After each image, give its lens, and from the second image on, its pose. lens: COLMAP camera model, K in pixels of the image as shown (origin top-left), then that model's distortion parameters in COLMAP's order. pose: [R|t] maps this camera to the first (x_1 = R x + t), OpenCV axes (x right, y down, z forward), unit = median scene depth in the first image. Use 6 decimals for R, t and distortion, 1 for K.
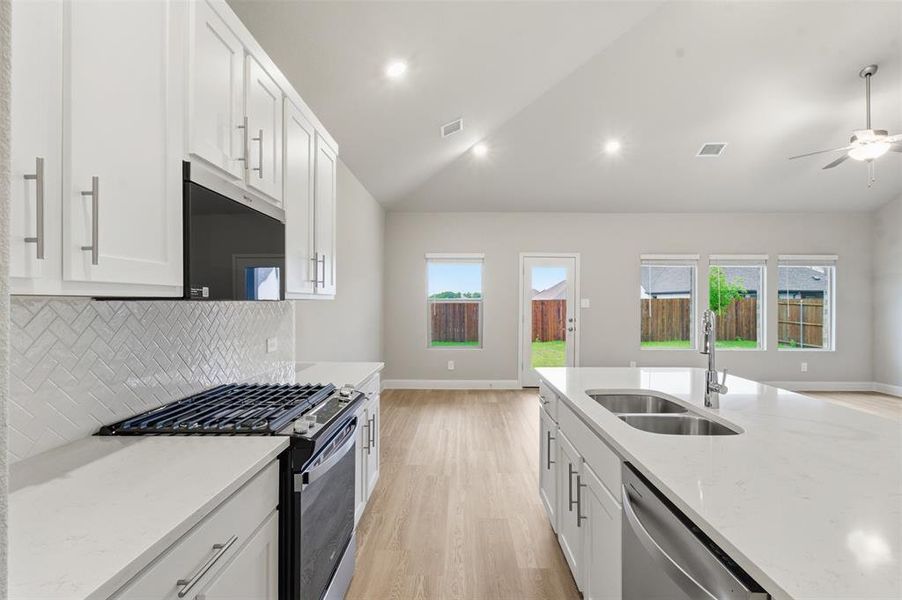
lens RADIAL K [[428.3, 0, 463.2], [0, 428.3, 301.4], [0, 0, 1]] dist [-0.001465, -0.001860]
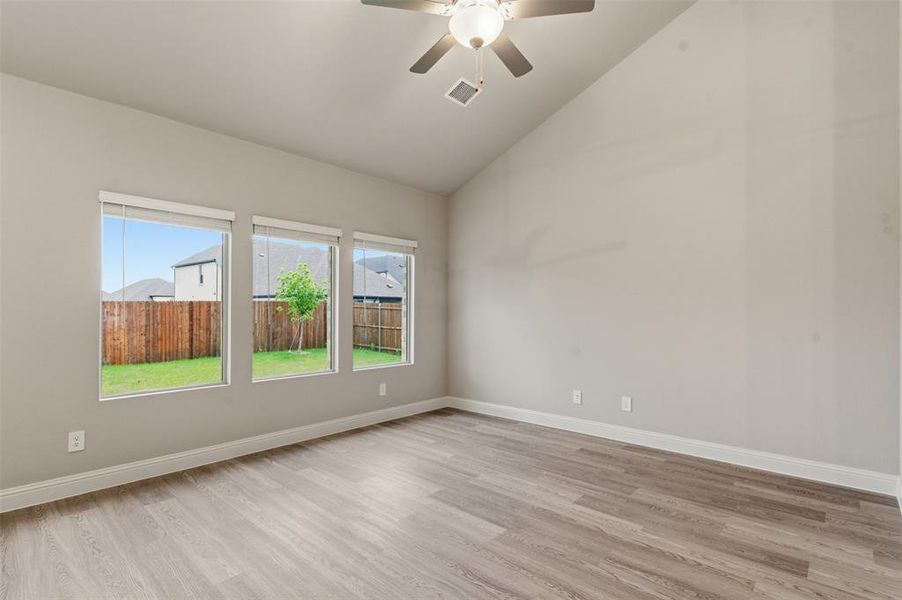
lens RADIAL K [[428.3, 0, 458.0], [0, 428.3, 310.2], [0, 0, 1]] dist [-0.001465, -0.001860]
pose [[0.660135, -0.000715, 0.751147, 0.322561], [-0.003091, 0.999988, 0.003669, 0.013917], [-0.751141, -0.004744, 0.660125, 0.407507]]
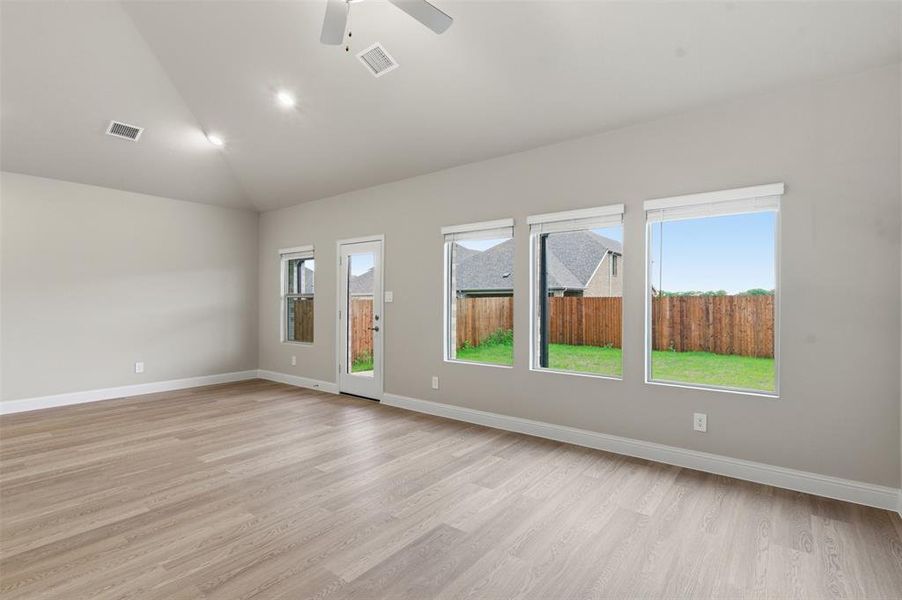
lens RADIAL K [[428.3, 0, 457.5], [0, 428.3, 301.9], [0, 0, 1]] dist [-0.001465, -0.001860]
pose [[0.802497, -0.002867, -0.596649, 0.850584], [0.004158, 0.999991, 0.000788, 0.013871], [0.596642, -0.003113, 0.802502, 0.430045]]
